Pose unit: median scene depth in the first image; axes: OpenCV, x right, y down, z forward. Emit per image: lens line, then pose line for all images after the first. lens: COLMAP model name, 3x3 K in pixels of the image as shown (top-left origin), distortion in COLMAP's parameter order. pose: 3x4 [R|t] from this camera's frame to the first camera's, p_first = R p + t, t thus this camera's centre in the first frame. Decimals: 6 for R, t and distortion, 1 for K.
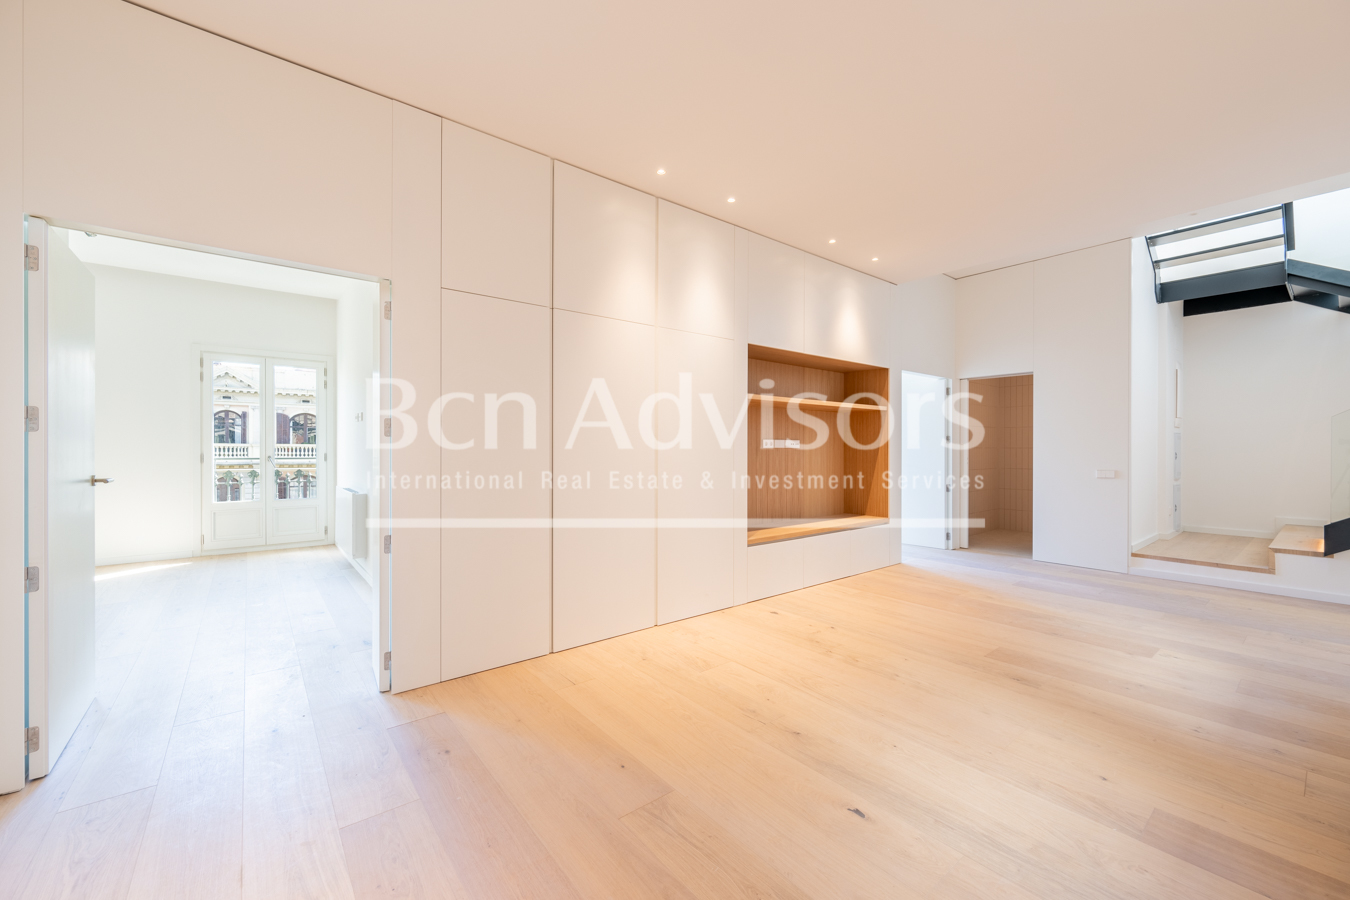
lens RADIAL K [[533.4, 0, 672.8], [0, 533.4, 449.9], [0, 0, 1]] dist [0.000183, 0.000613]
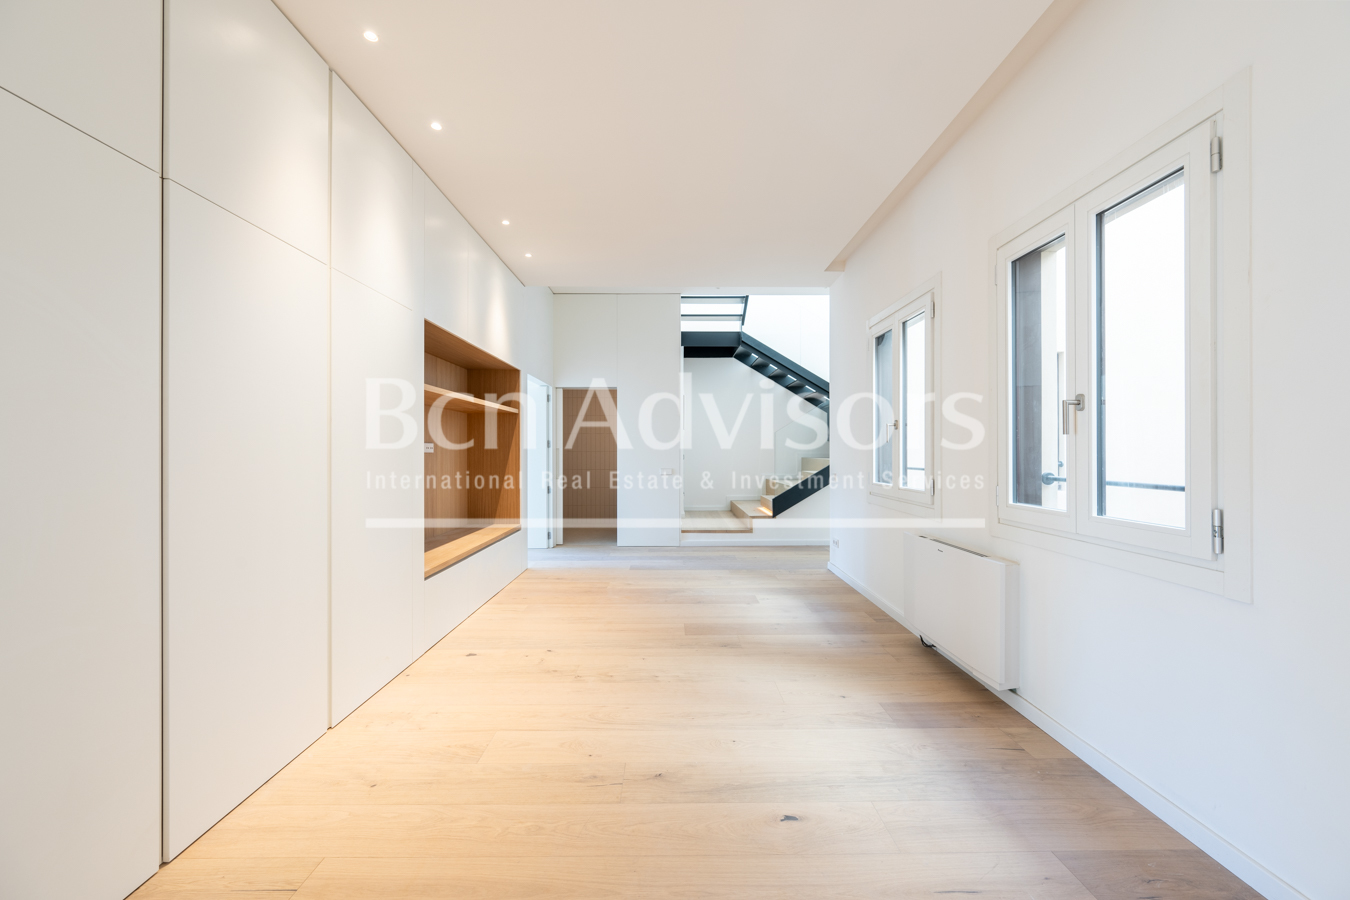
lens RADIAL K [[533.4, 0, 675.1], [0, 533.4, 448.7], [0, 0, 1]] dist [0.000183, 0.000613]
pose [[0.617753, 0.001663, 0.786370, -0.281571], [0.005711, 0.999962, -0.006601, -0.002494], [-0.786351, 0.008568, 0.617720, 0.270353]]
